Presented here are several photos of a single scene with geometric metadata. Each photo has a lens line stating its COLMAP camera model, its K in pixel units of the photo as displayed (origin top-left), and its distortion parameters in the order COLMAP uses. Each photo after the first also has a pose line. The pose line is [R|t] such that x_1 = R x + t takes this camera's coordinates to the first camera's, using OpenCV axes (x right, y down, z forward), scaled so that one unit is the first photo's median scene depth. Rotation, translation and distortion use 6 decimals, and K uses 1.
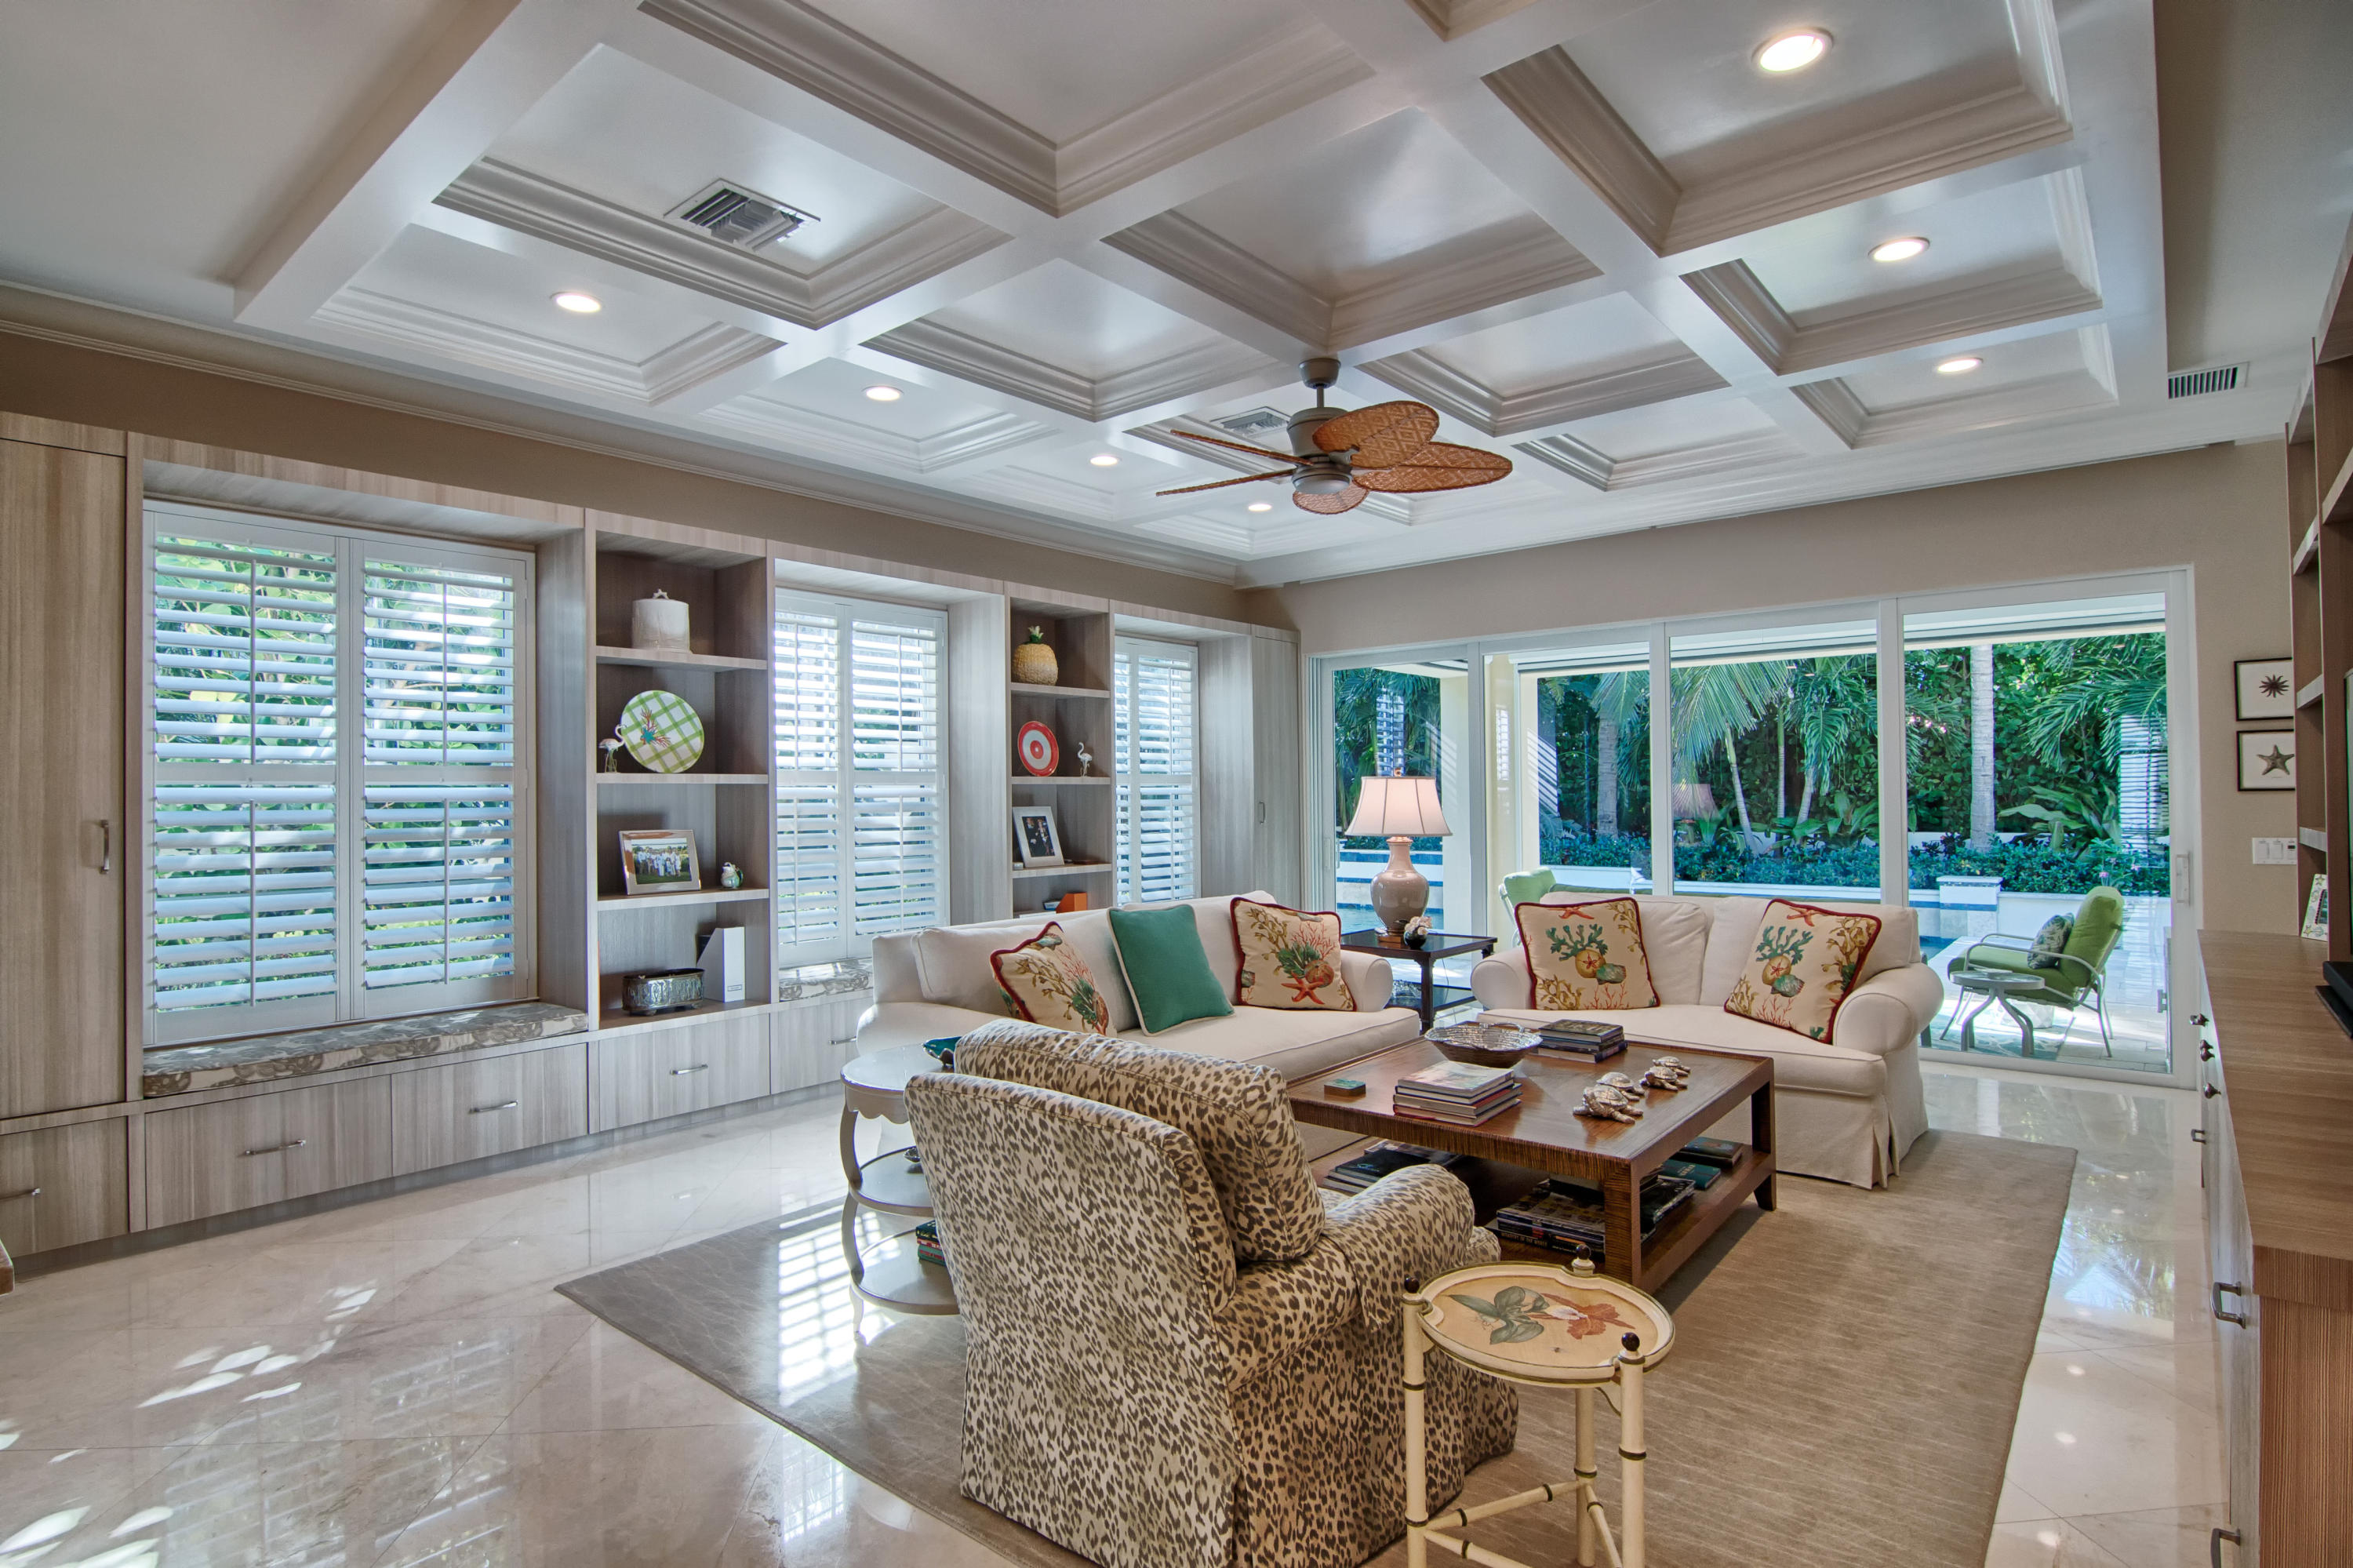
lens RADIAL K [[1190.8, 0, 1181.2], [0, 1190.8, 779.0], [0, 0, 1]] dist [-0.007311, -0.010379]
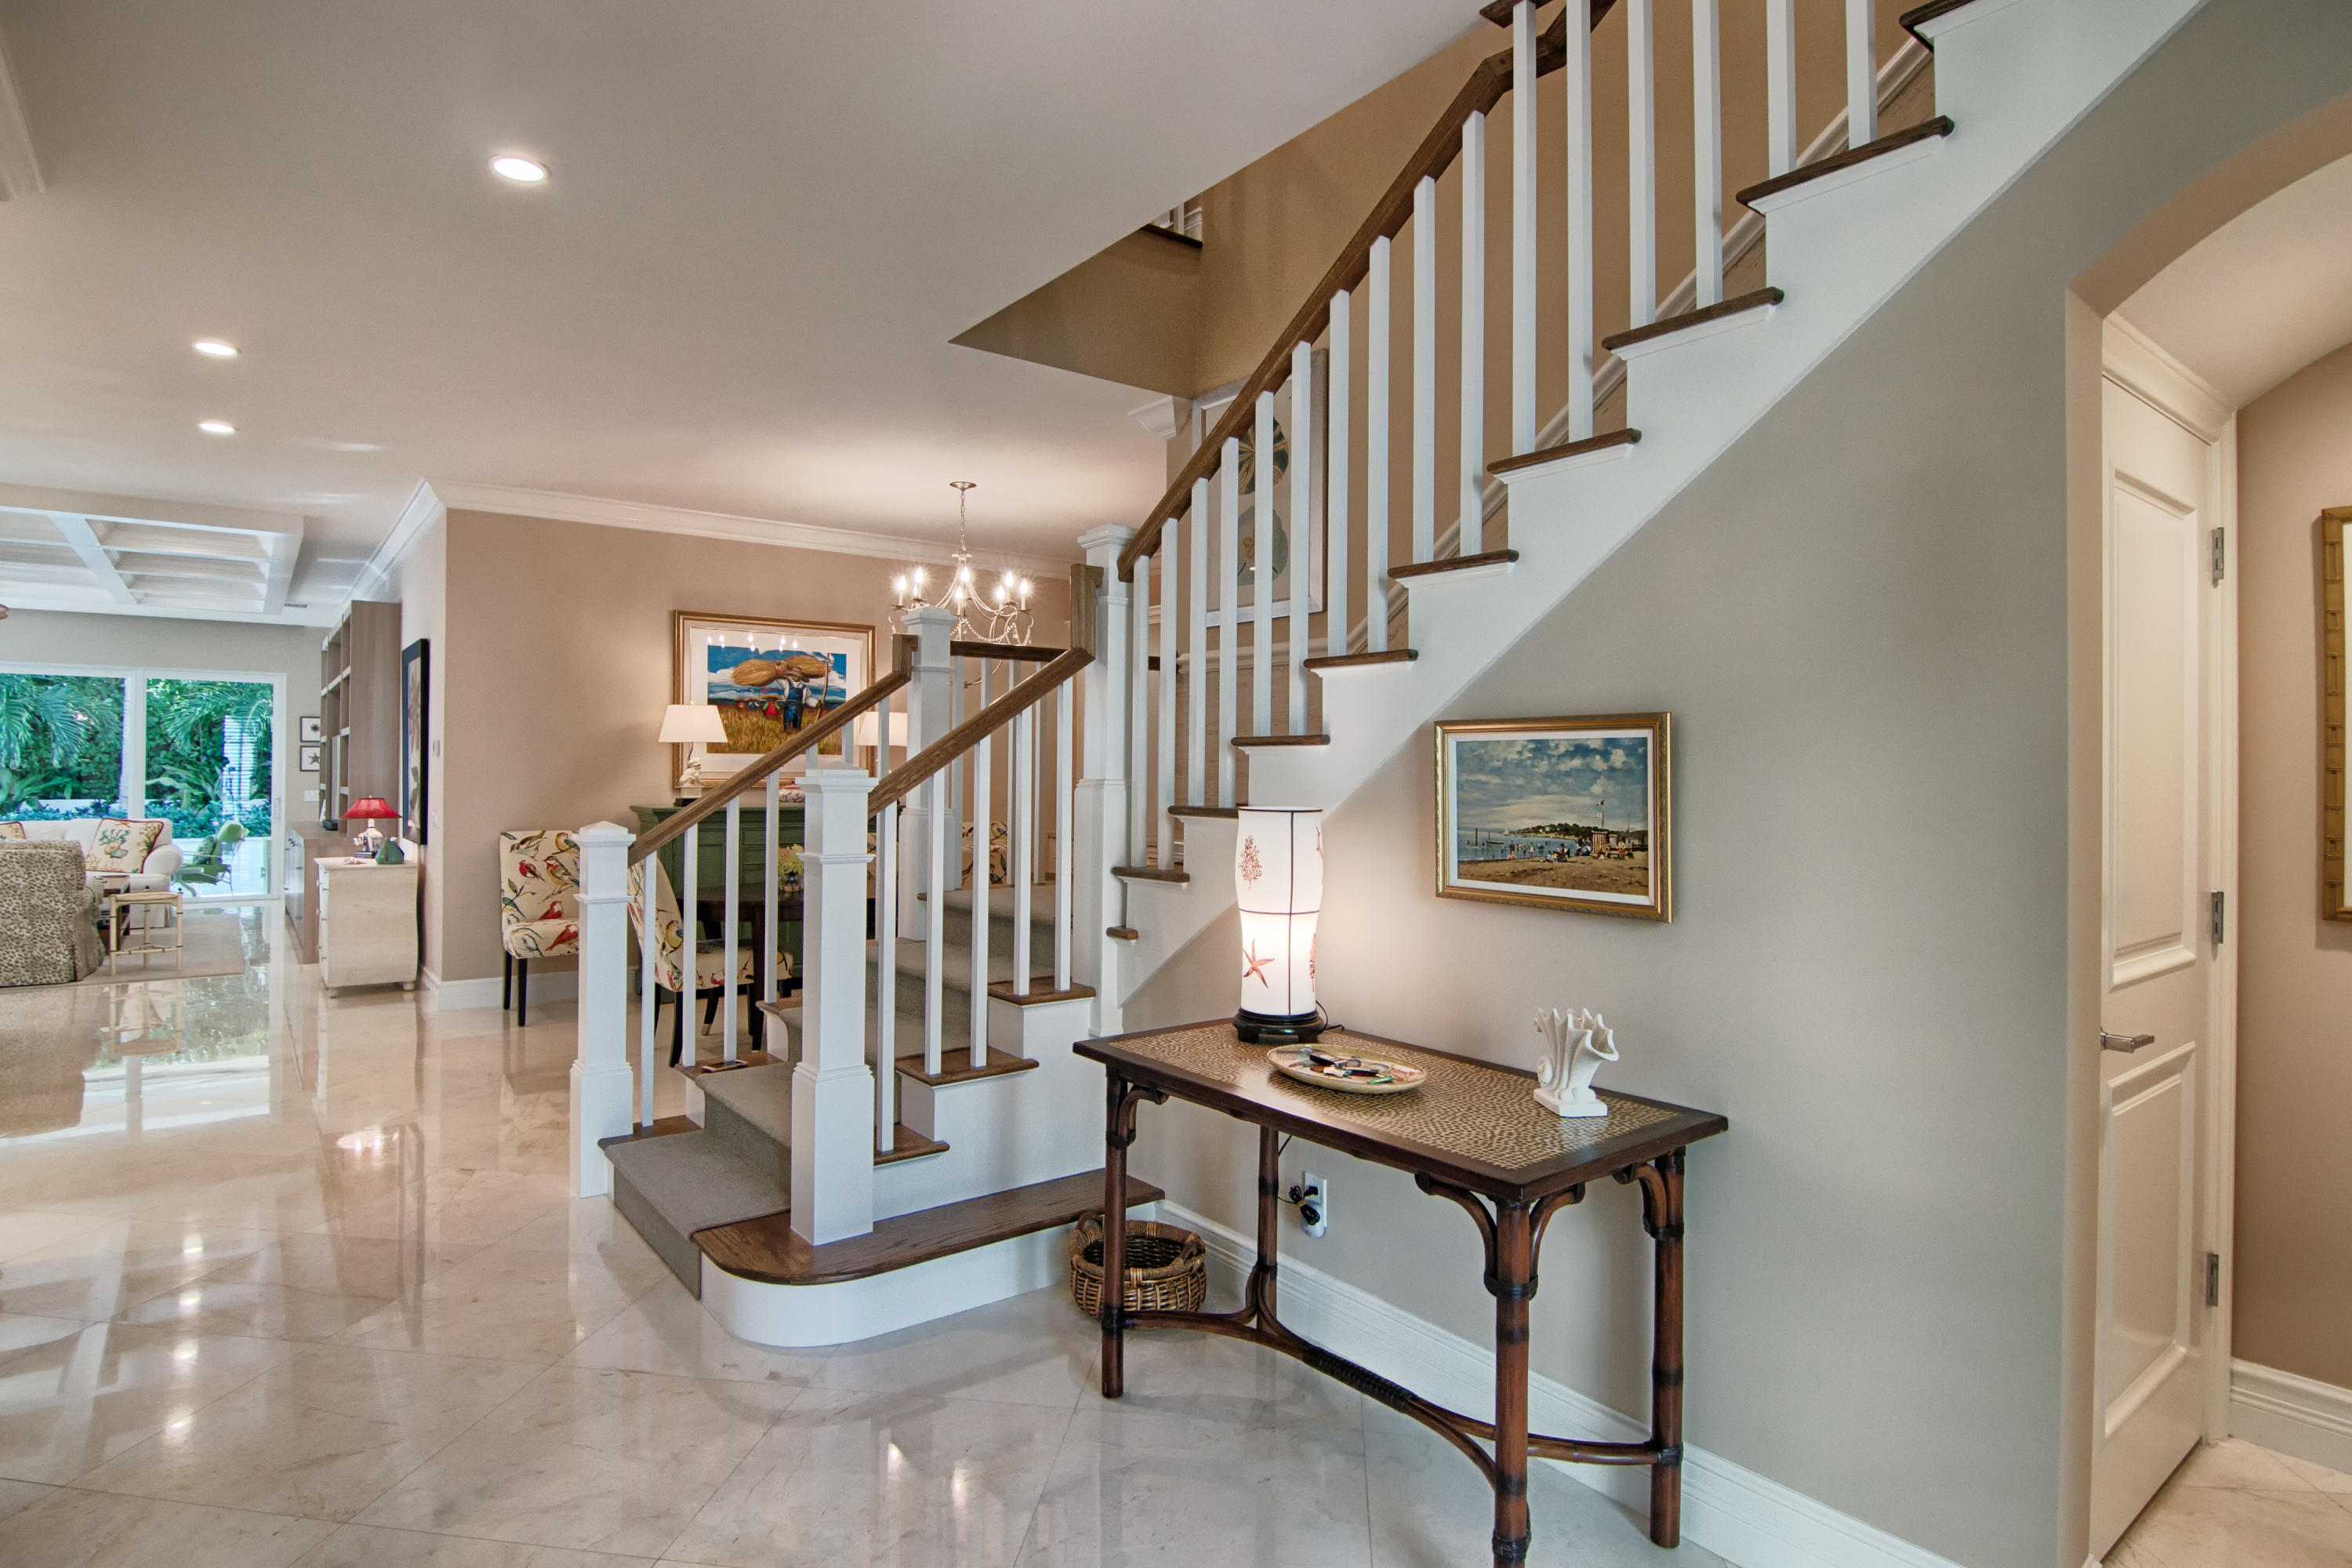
lens RADIAL K [[1190.2, 0, 1116.5], [0, 1190.2, 762.5], [0, 0, 1]] dist [-0.007311, -0.010379]
pose [[0.228985, 0.019563, 0.973233, -0.842084], [-0.023693, 0.999614, -0.014519, -0.009073], [-0.973142, -0.019734, 0.229360, -0.925228]]
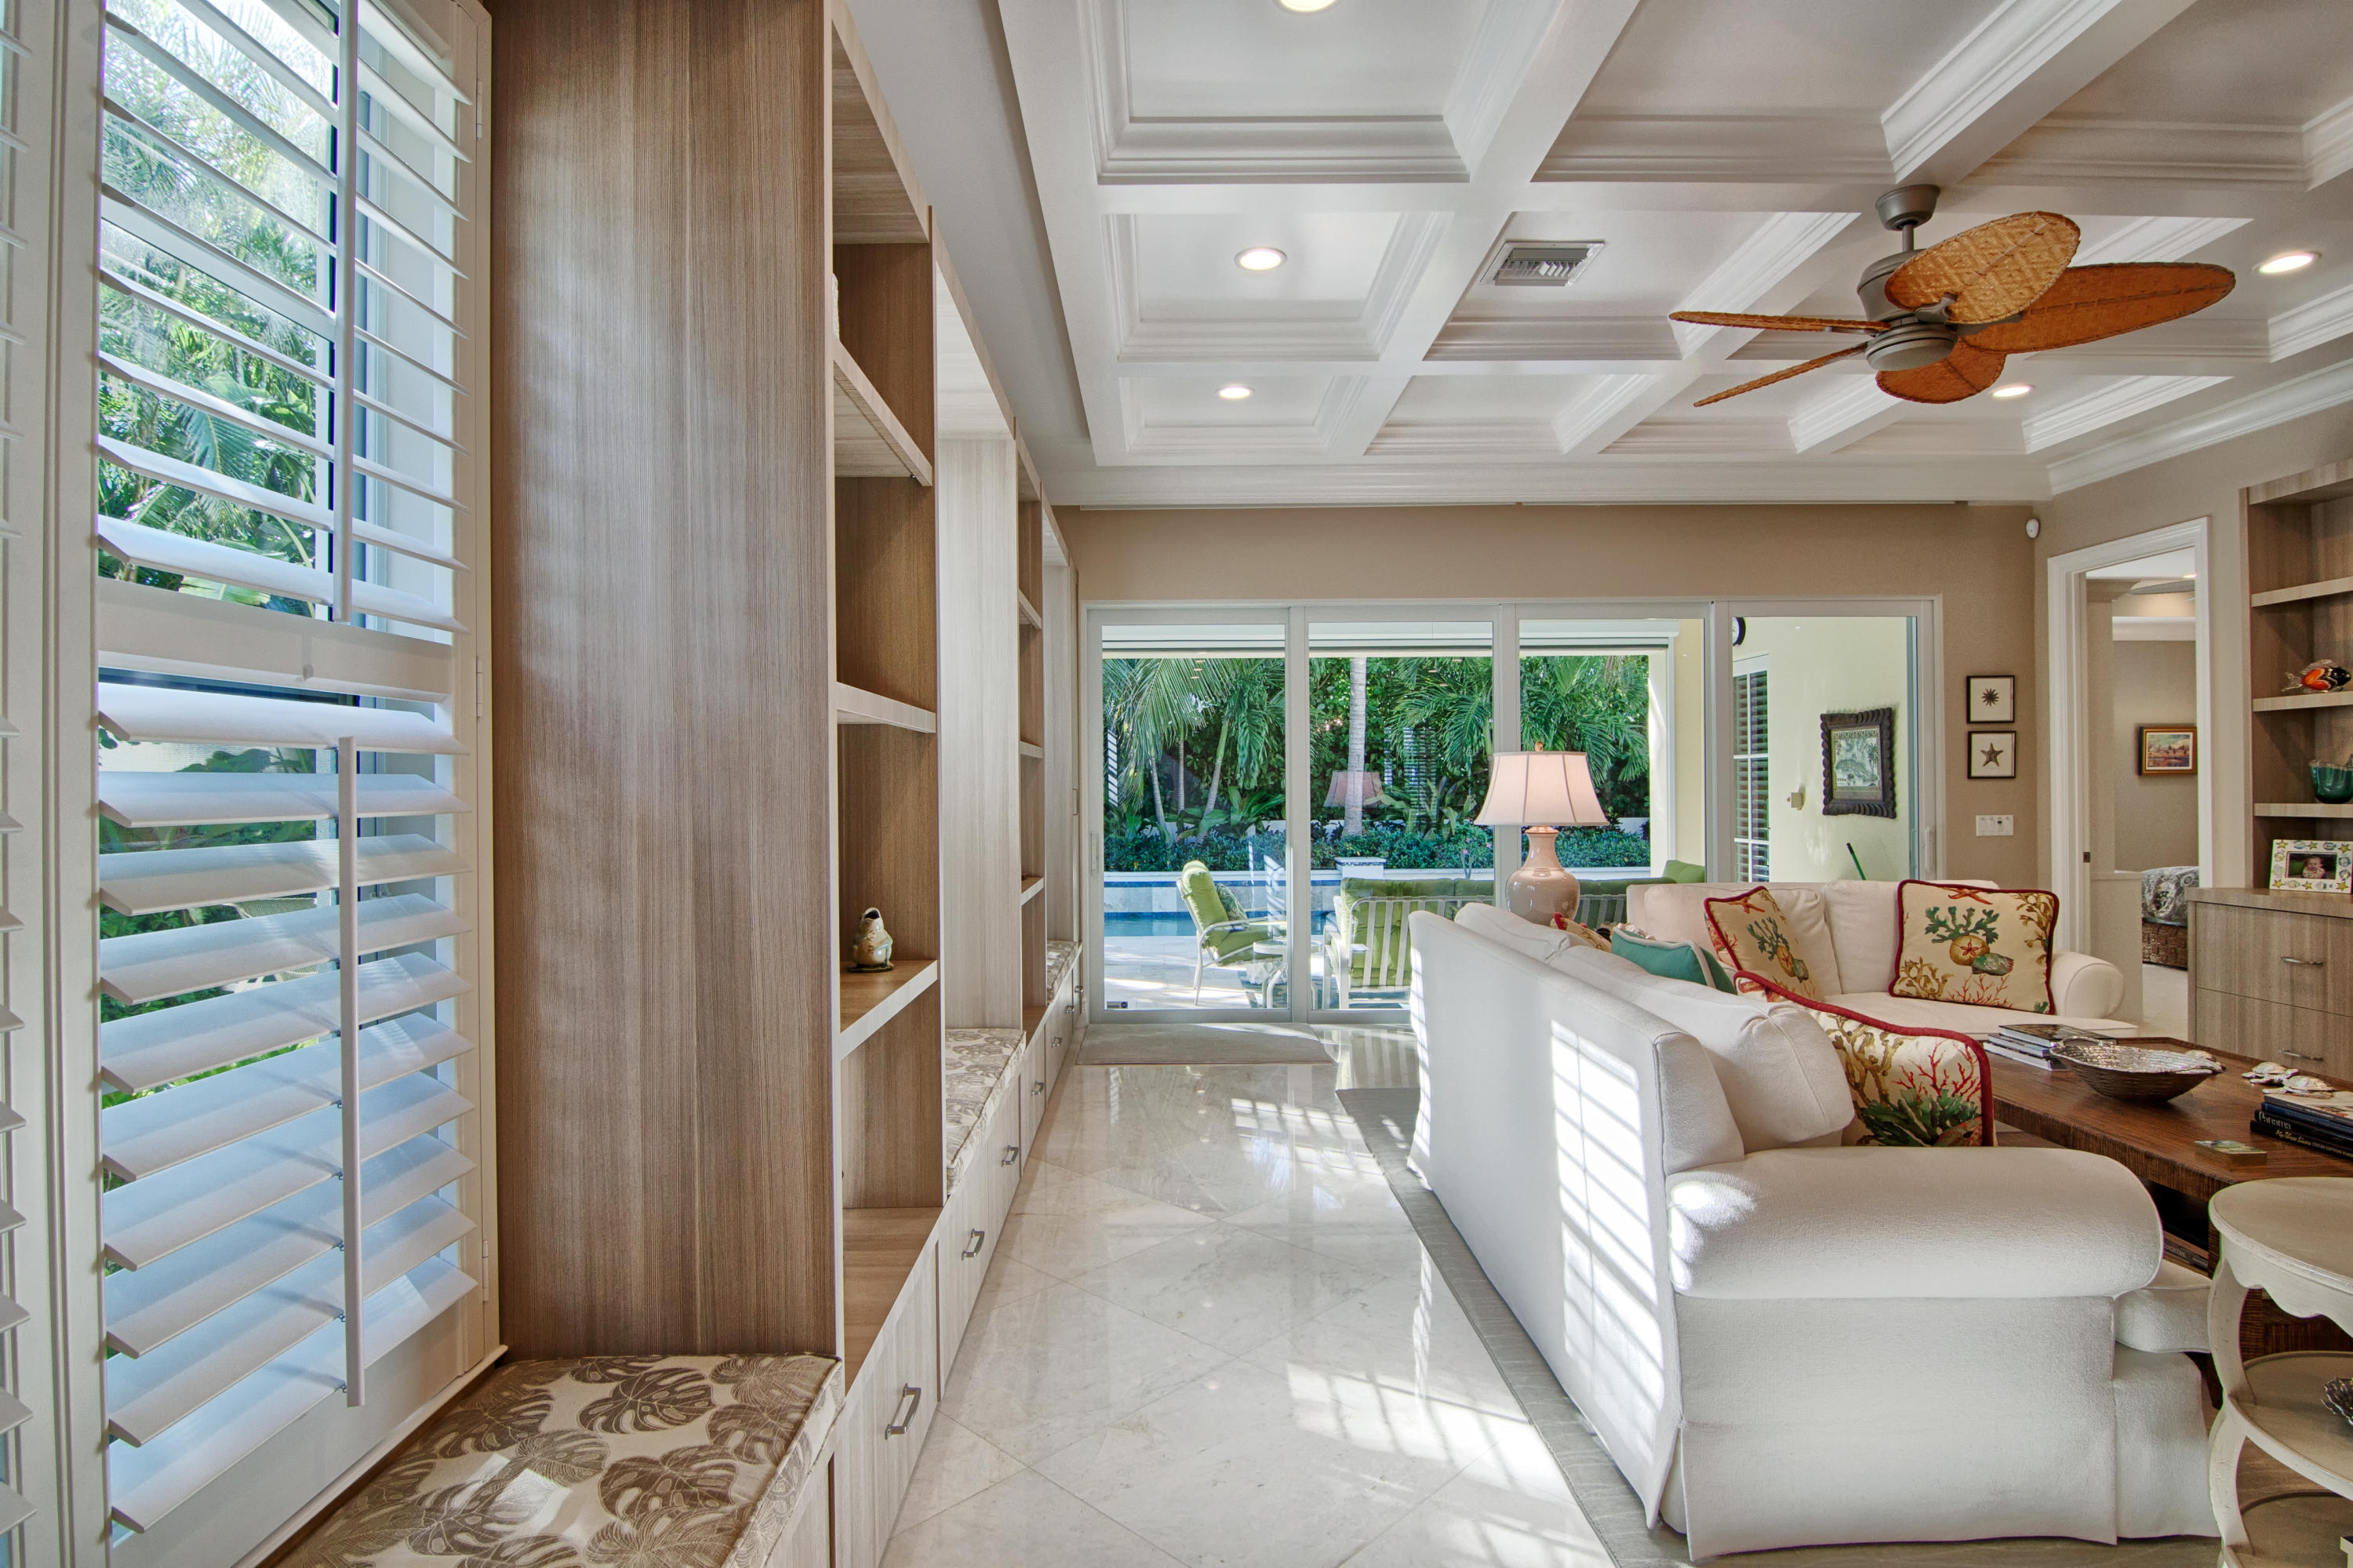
lens RADIAL K [[1190.8, 0, 1170.8], [0, 1190.8, 779.2], [0, 0, 1]] dist [-0.007311, -0.010379]
pose [[0.766437, 0.007249, 0.642279, -0.453337], [-0.009683, 0.999953, 0.000269, 0.014681], [-0.642247, -0.006425, 0.766471, 0.449485]]
